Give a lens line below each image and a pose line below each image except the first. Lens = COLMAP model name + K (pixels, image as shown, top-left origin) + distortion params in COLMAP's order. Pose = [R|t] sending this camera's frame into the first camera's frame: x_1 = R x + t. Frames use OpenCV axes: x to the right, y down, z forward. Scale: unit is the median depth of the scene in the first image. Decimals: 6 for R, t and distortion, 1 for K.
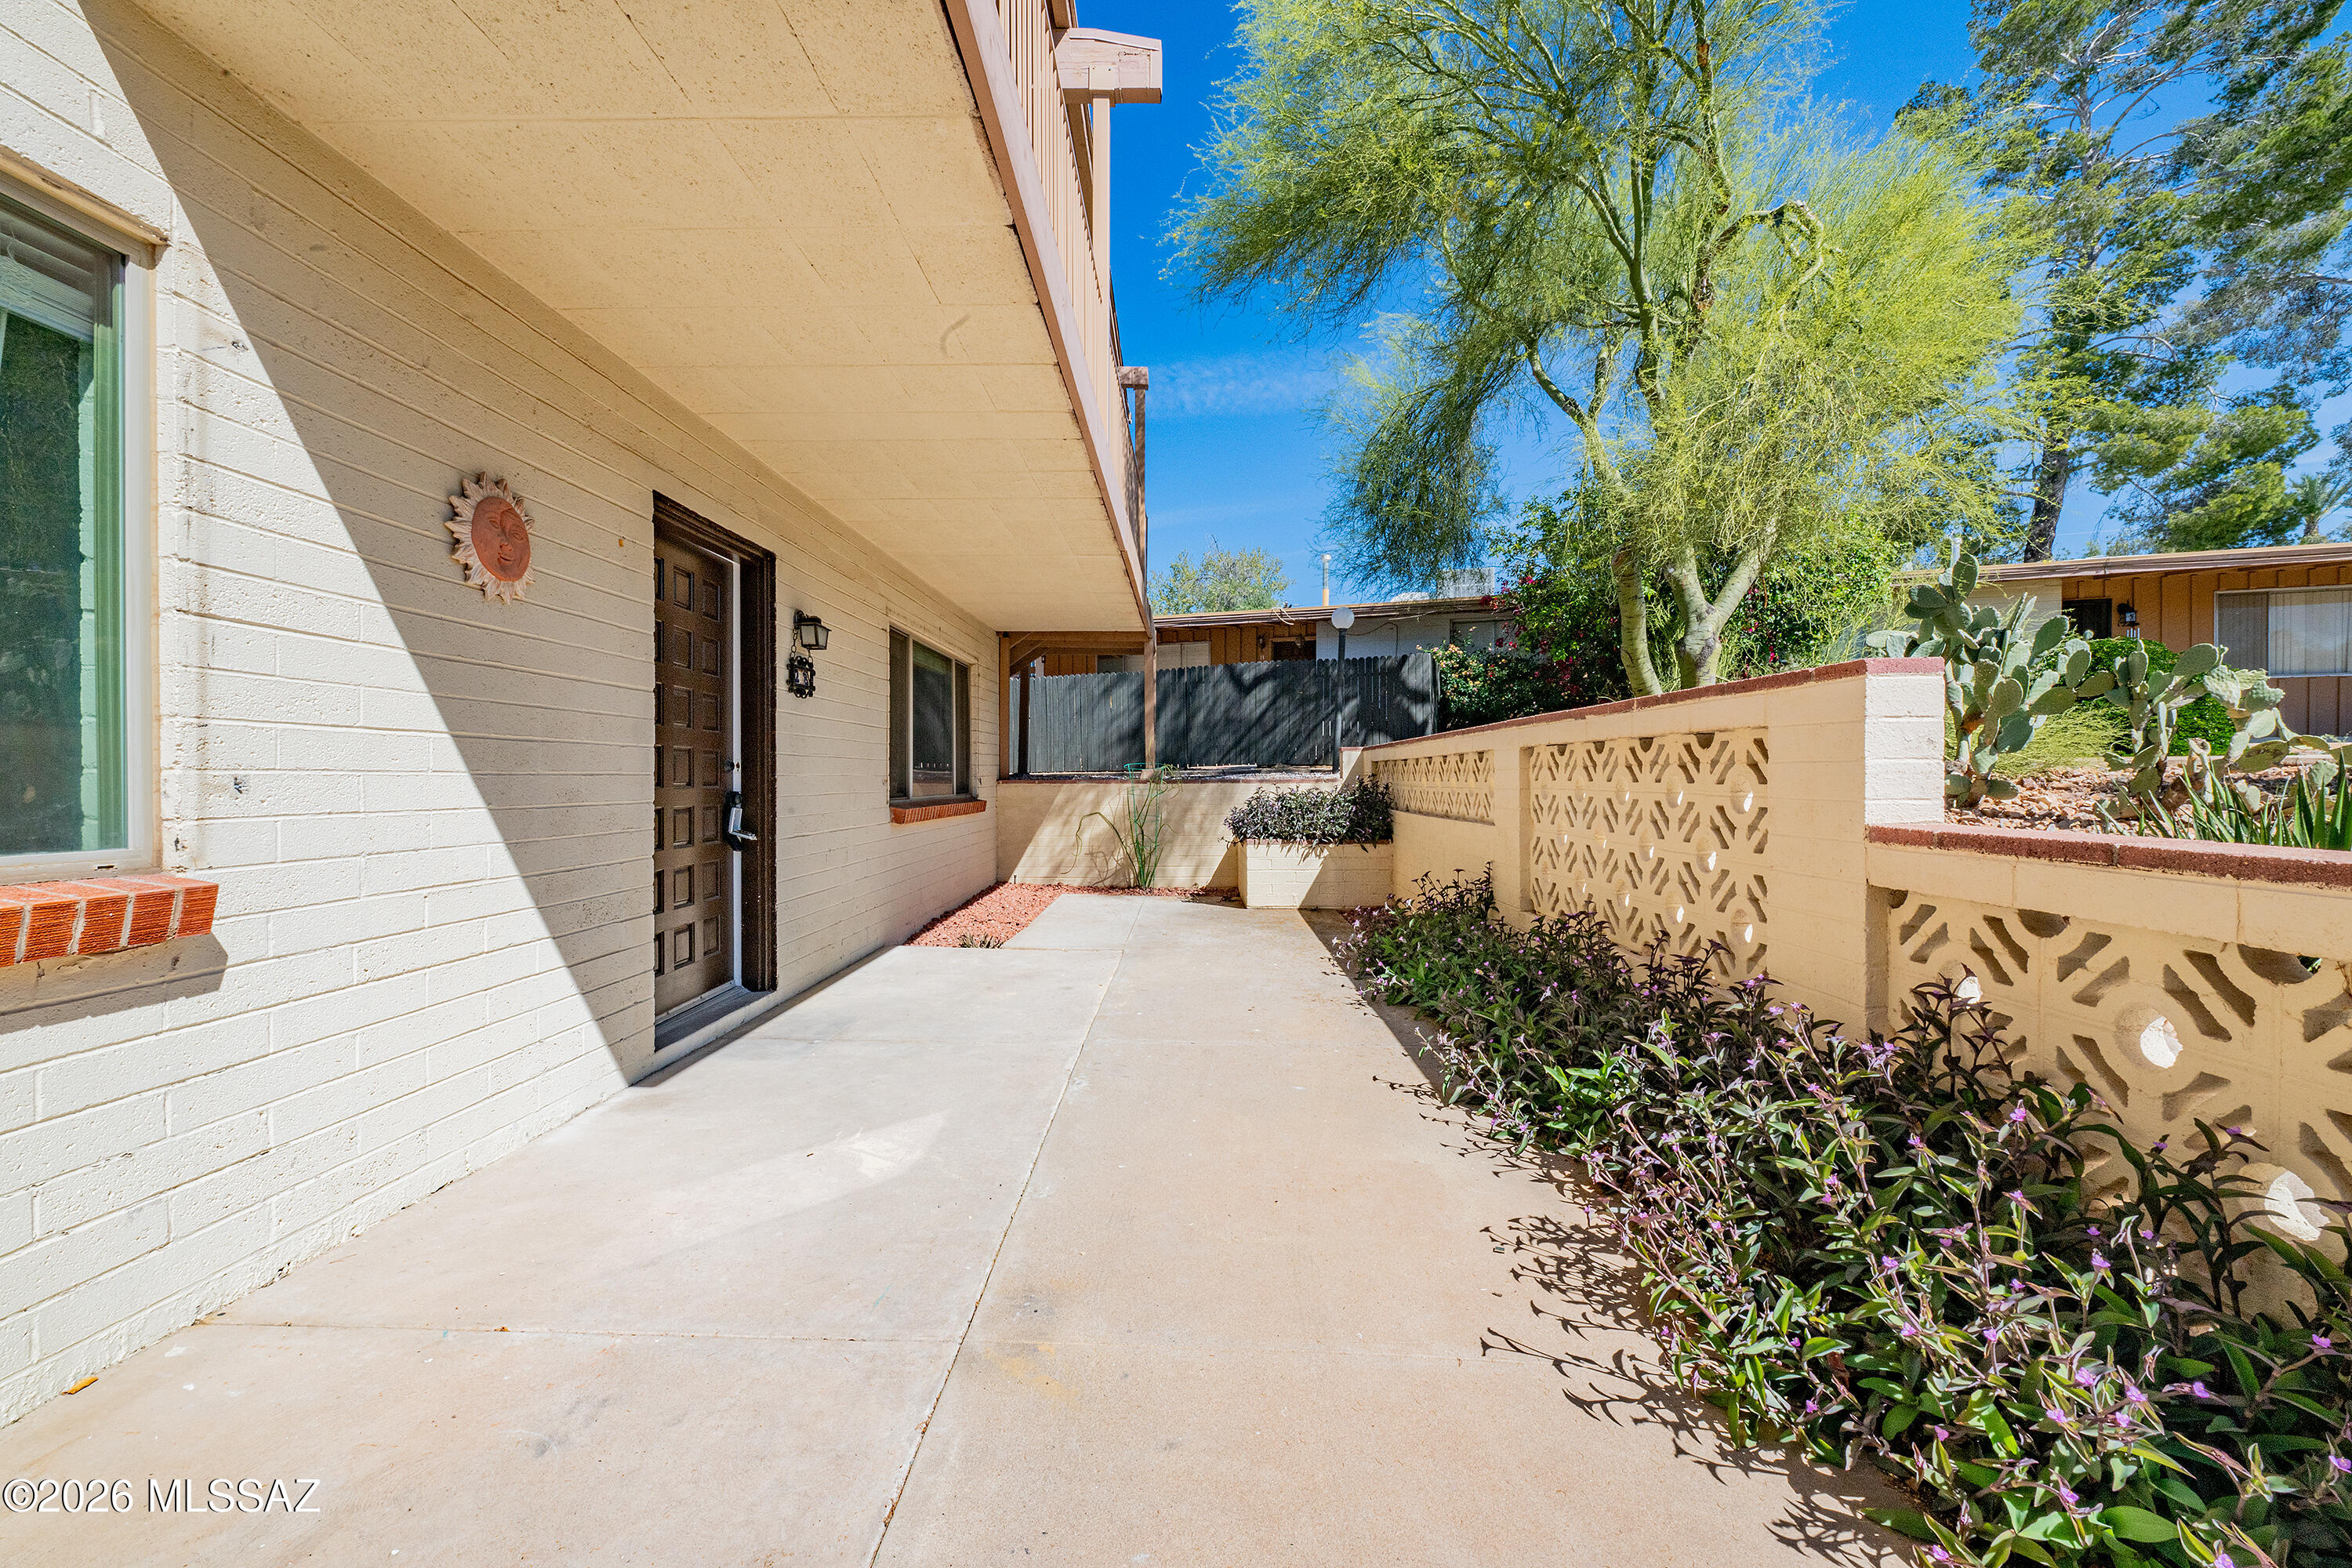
lens RADIAL K [[931.4, 0, 1191.9], [0, 931.4, 781.9], [0, 0, 1]] dist [-0.002633, -0.000206]
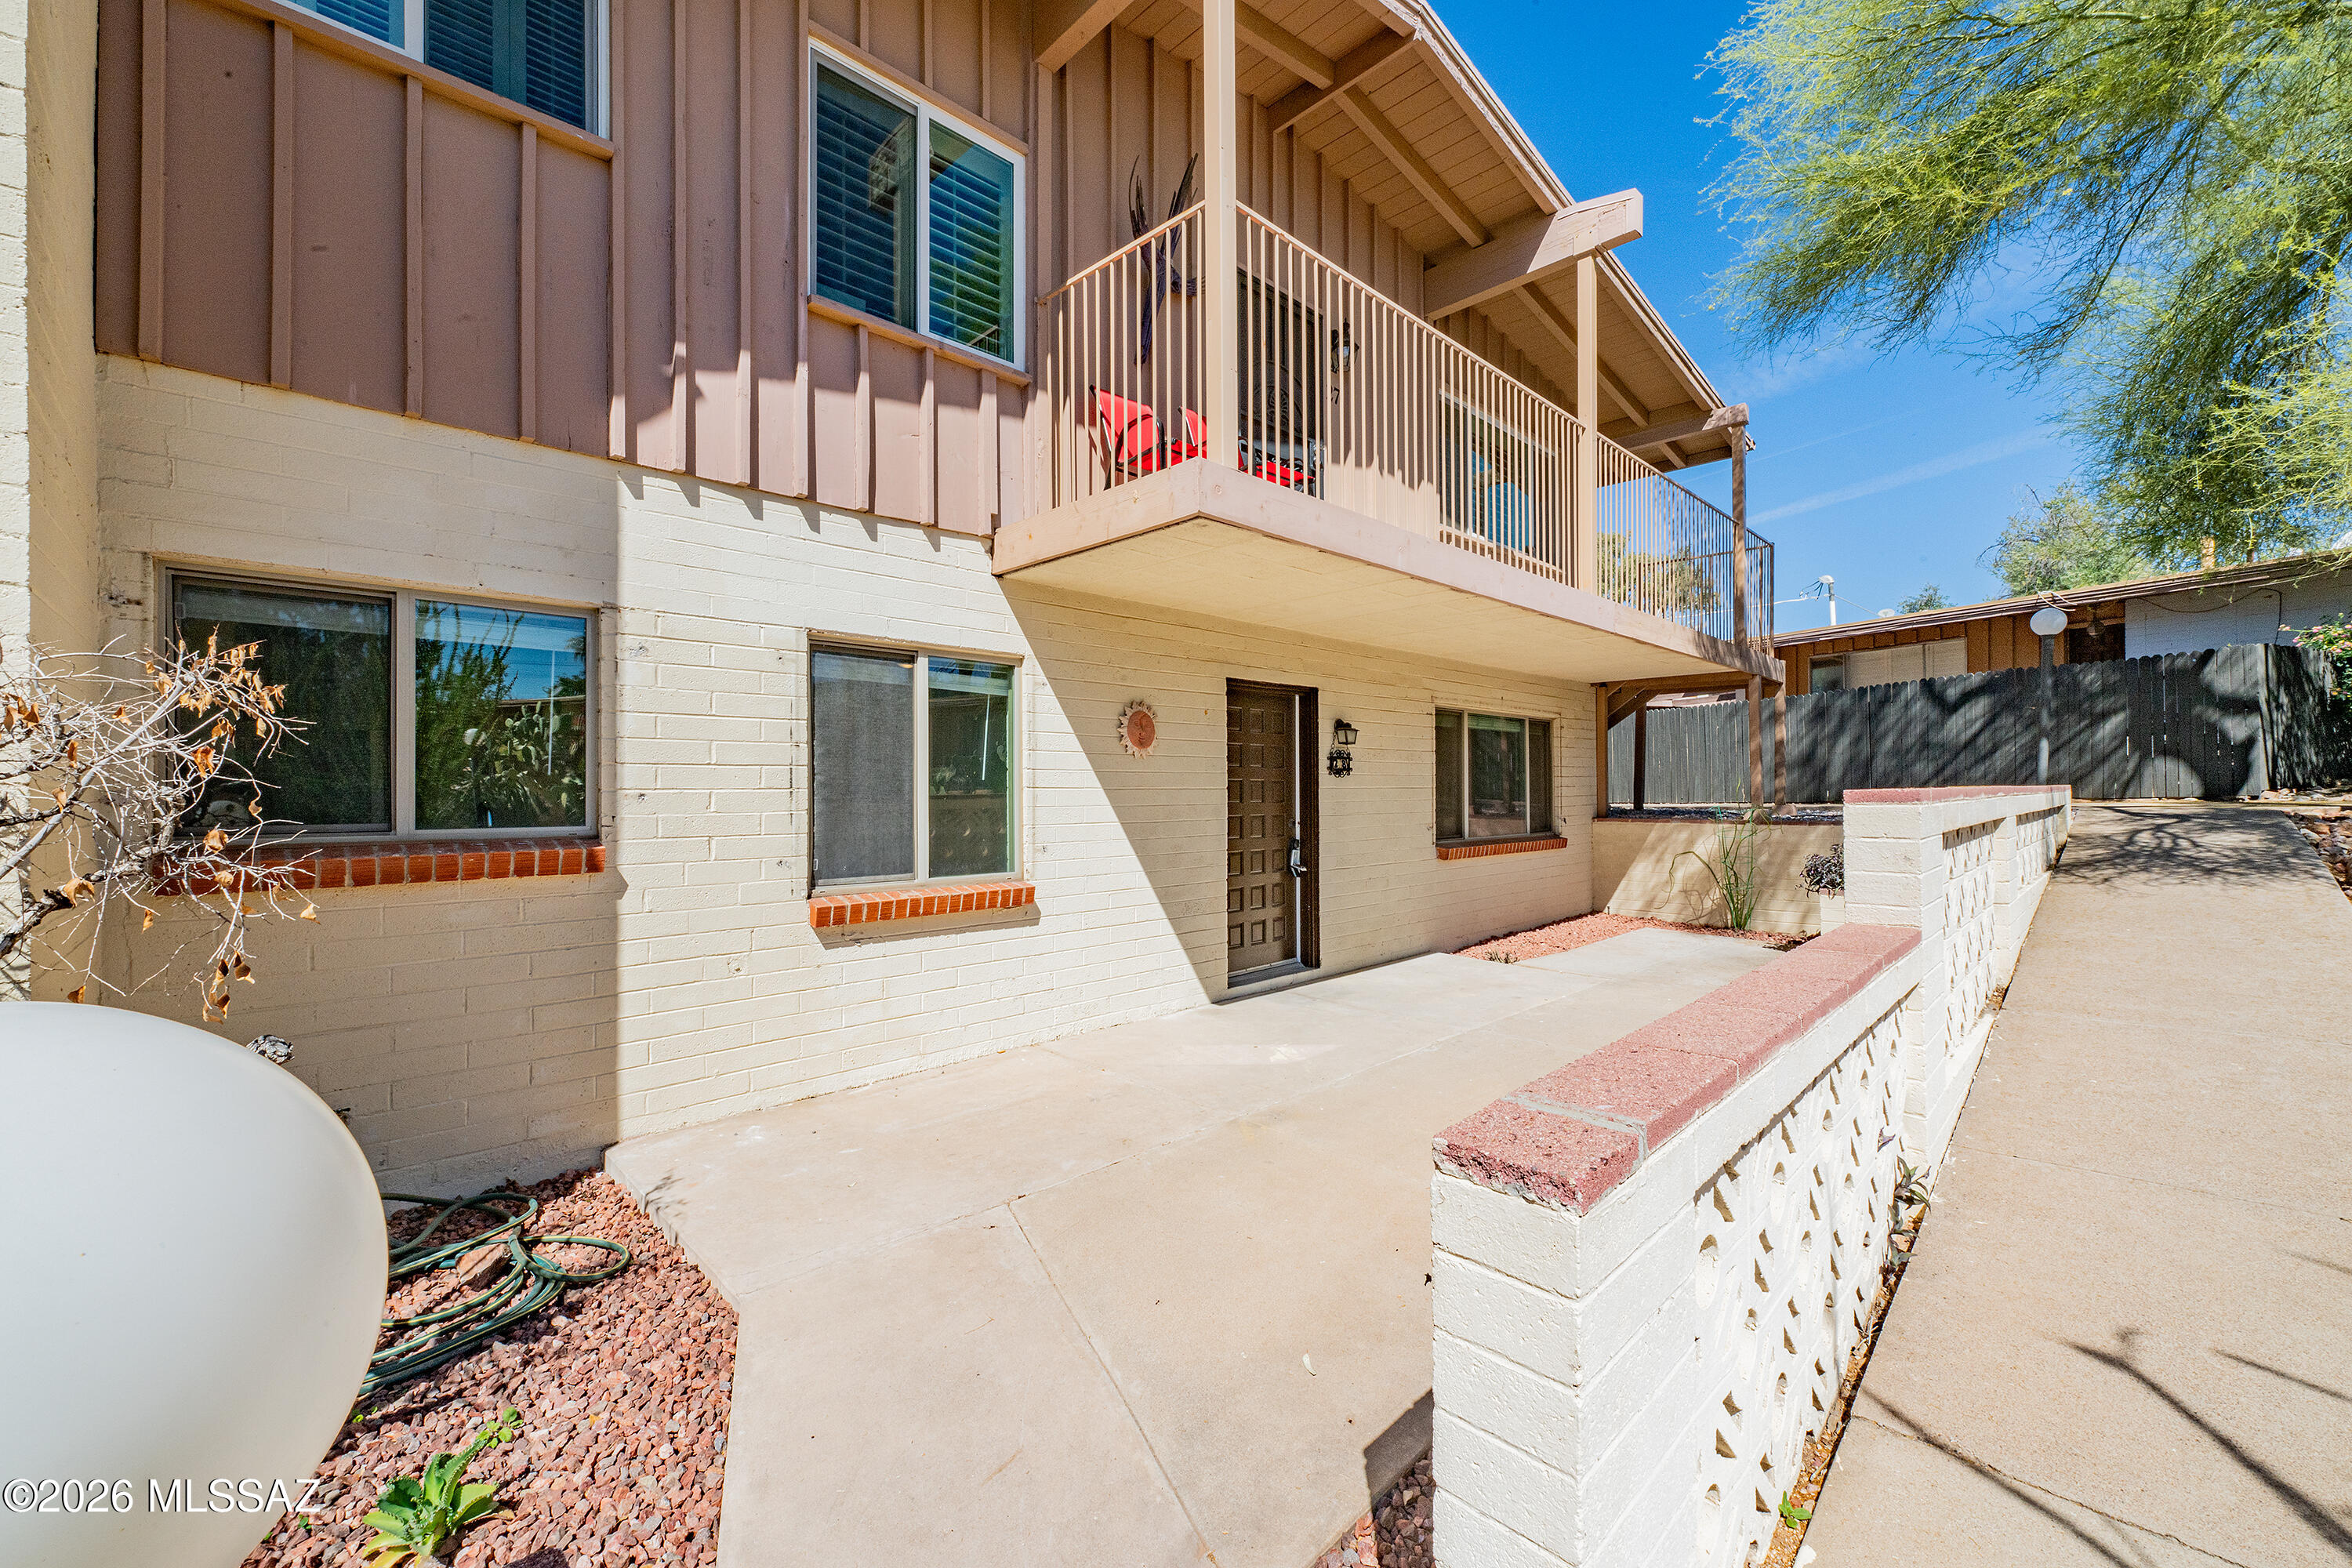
lens RADIAL K [[942.2, 0, 1176.0], [0, 942.2, 784.0], [0, 0, 1]] dist [0.001515, 0.000070]
pose [[0.698703, -0.010405, -0.715337, 0.510190], [0.003259, 0.999930, -0.011361, -0.065761], [0.715405, 0.005606, 0.698688, -0.270036]]
